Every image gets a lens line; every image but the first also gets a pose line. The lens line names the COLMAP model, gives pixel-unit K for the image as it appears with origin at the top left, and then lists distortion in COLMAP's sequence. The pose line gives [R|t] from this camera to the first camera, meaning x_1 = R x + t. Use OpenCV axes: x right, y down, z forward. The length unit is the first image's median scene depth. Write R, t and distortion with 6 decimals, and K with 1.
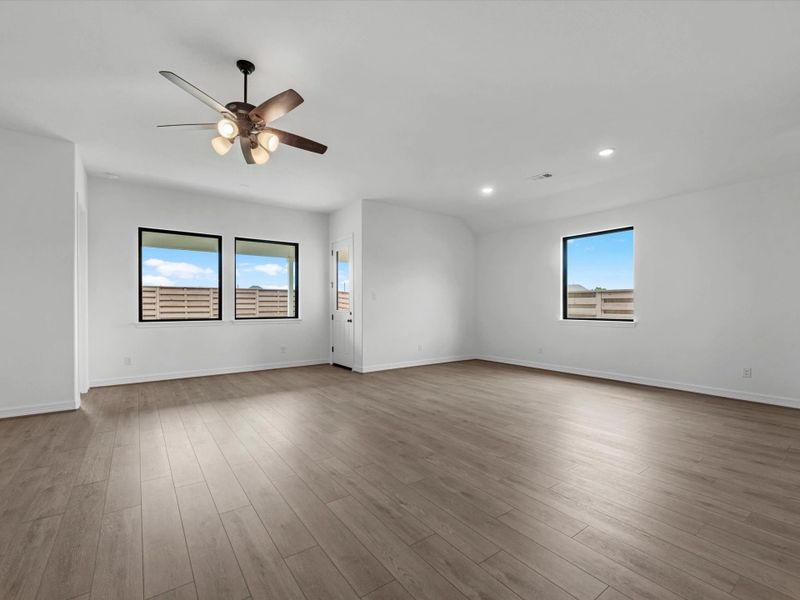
lens RADIAL K [[368.7, 0, 402.3], [0, 368.7, 298.2], [0, 0, 1]] dist [0.002056, 0.000515]
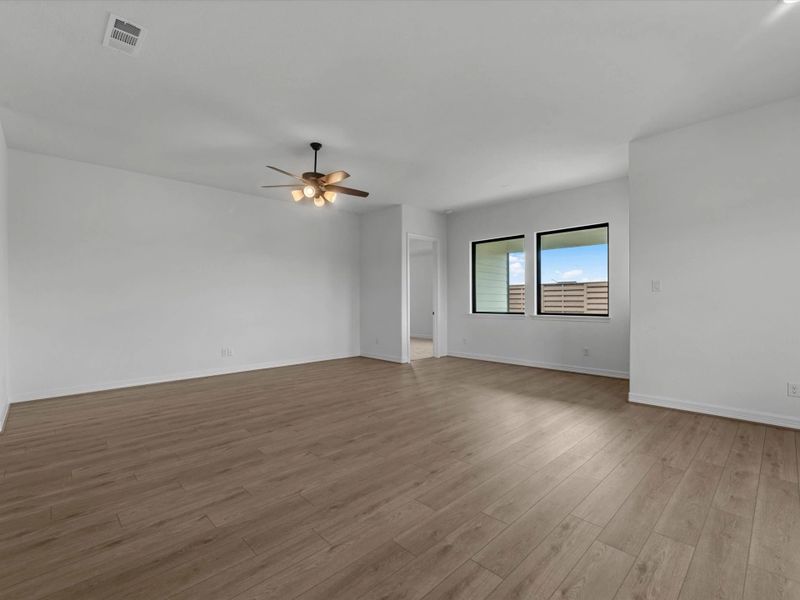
lens RADIAL K [[368.7, 0, 402.3], [0, 368.7, 298.2], [0, 0, 1]] dist [0.002056, 0.000515]
pose [[0.136830, -0.006578, -0.990573, 0.744542], [0.021407, 0.999764, -0.003682, 0.013679], [0.990363, -0.020702, 0.136939, 0.761759]]
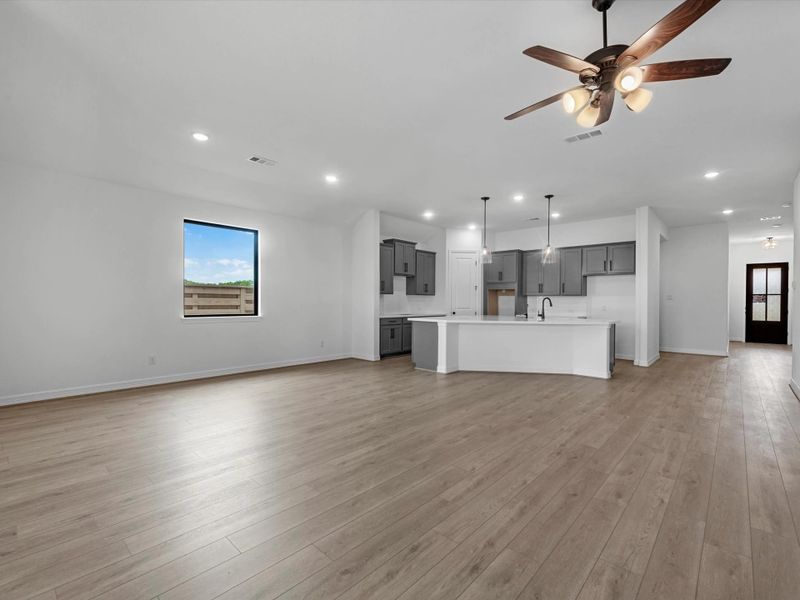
lens RADIAL K [[368.7, 0, 402.3], [0, 368.7, 298.2], [0, 0, 1]] dist [0.002056, 0.000515]
pose [[-0.204297, 0.004560, 0.978898, -0.739515], [-0.027548, 0.999566, -0.010406, 0.014062], [-0.978521, -0.029092, -0.204083, 1.054931]]
